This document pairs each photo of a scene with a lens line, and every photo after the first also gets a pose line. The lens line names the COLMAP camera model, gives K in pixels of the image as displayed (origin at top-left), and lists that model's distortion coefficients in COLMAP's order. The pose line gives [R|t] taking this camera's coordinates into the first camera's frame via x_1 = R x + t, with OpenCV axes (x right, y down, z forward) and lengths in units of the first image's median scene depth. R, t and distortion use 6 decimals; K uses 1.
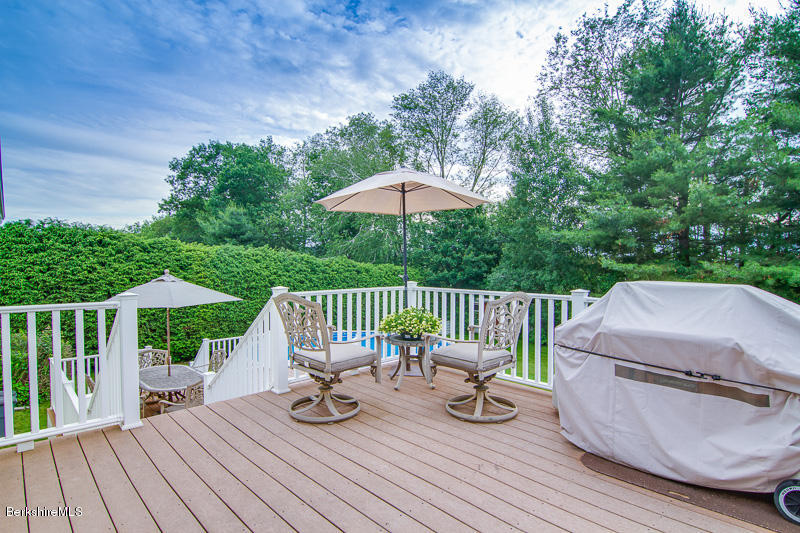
lens RADIAL K [[412.5, 0, 402.0], [0, 412.5, 269.0], [0, 0, 1]] dist [-0.006641, -0.010254]
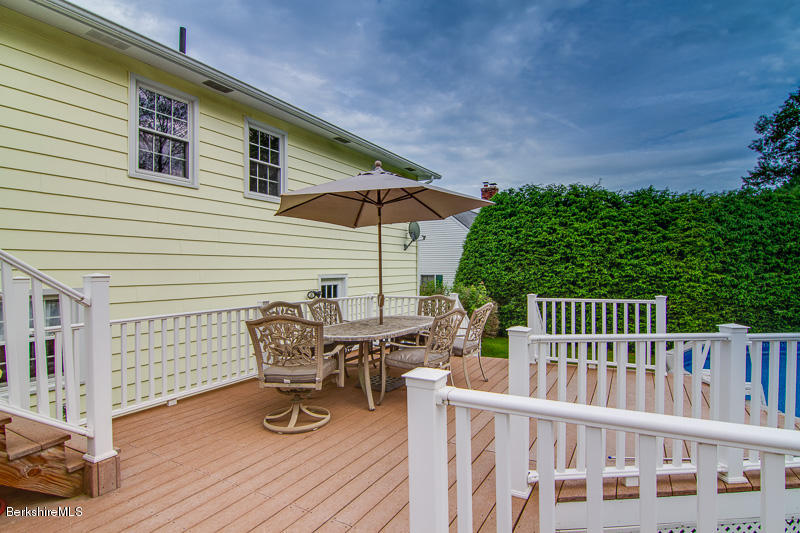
lens RADIAL K [[412.5, 0, 399.0], [0, 412.5, 270.8], [0, 0, 1]] dist [-0.006641, -0.010254]
pose [[0.275808, 0.004251, -0.961203, 0.026719], [0.002819, 0.999982, 0.005231, 0.069256], [0.961209, -0.004153, 0.275791, 0.340570]]
